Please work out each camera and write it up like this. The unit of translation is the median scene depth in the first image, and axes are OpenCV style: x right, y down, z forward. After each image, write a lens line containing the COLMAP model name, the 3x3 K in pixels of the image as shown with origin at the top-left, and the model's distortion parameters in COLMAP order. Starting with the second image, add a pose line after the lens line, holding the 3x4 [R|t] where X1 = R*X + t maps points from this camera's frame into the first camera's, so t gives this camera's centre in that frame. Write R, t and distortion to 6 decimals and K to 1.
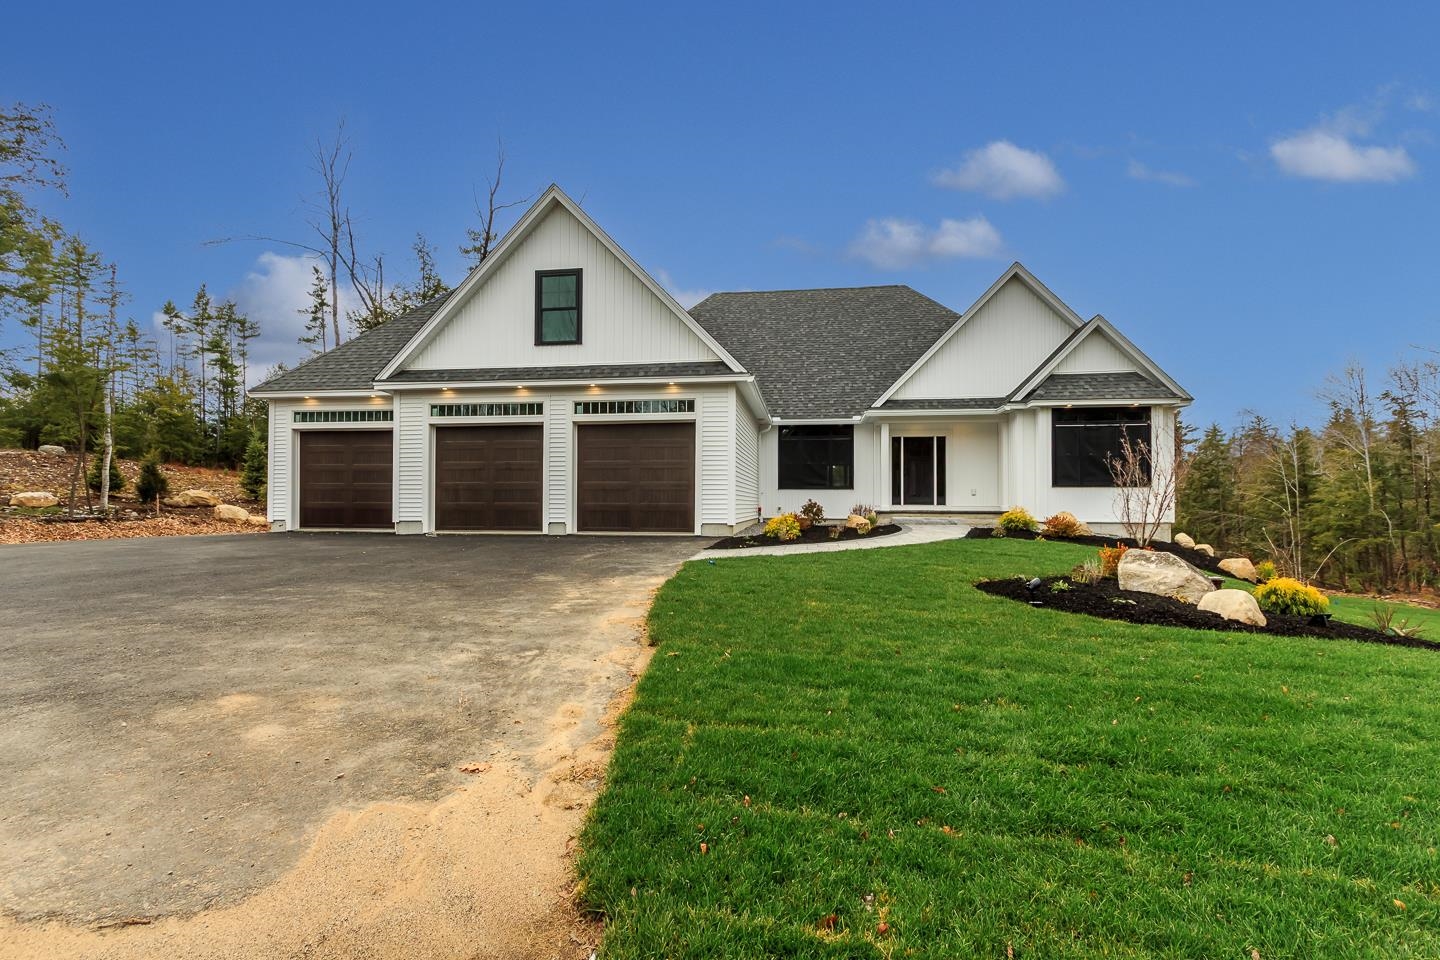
lens RADIAL K [[665.7, 0, 720.0], [0, 665.7, 480.0], [0, 0, 1]] dist [-0.000505, 0.000005]
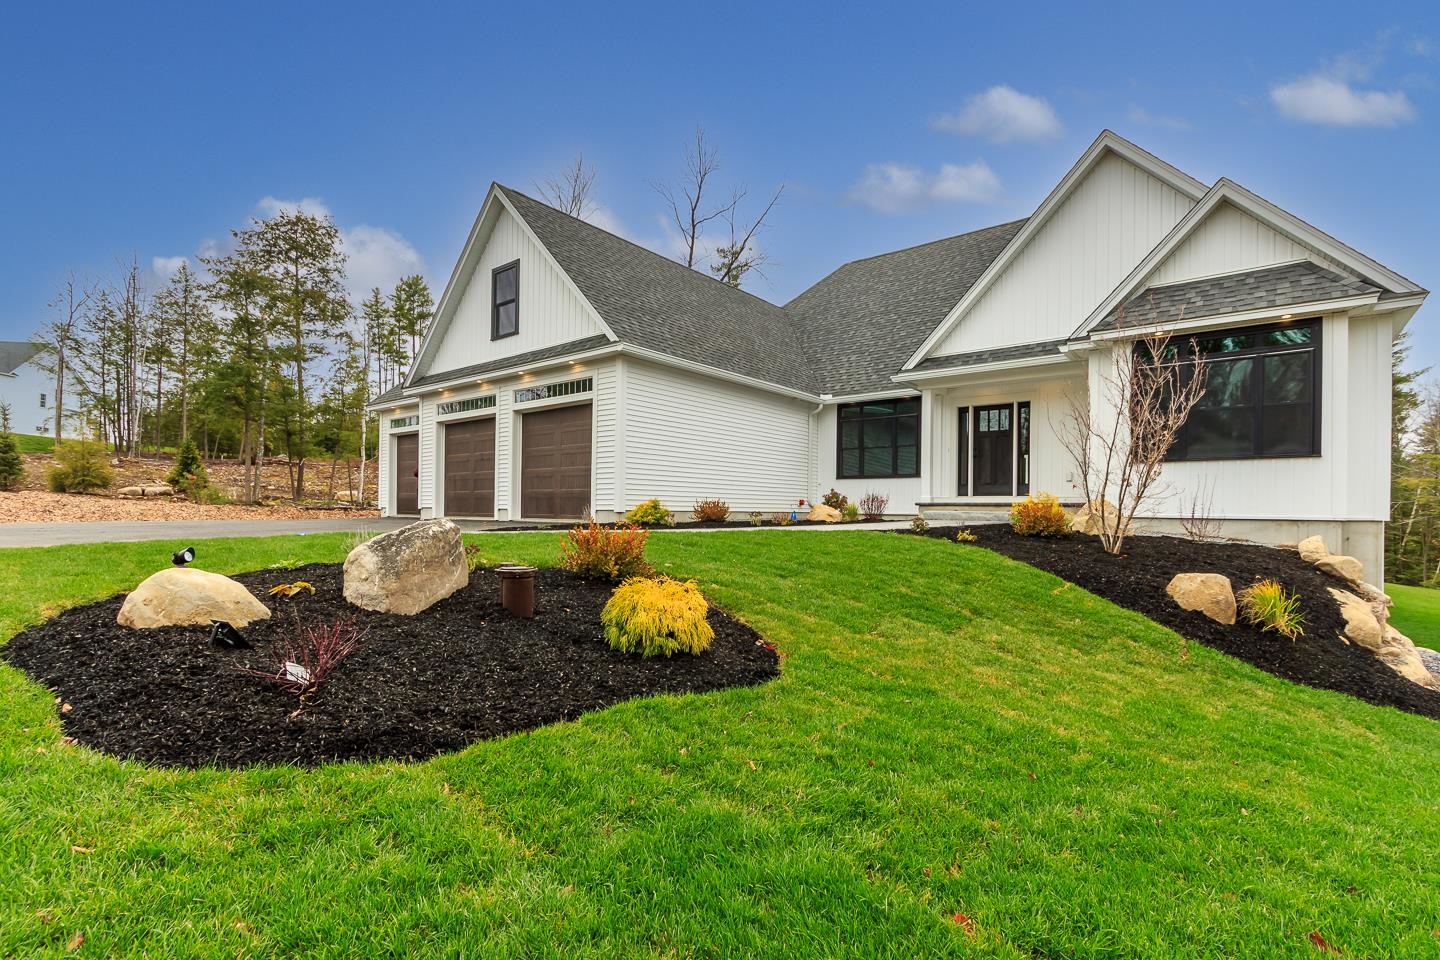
lens RADIAL K [[647.9, 0, 720.0], [0, 647.9, 480.0], [0, 0, 1]] dist [0.001642, -0.008971]
pose [[0.857536, -0.014568, -0.514218, 0.477899], [0.010828, 0.999889, -0.010269, 0.027809], [0.514311, 0.003238, 0.857598, 0.263812]]
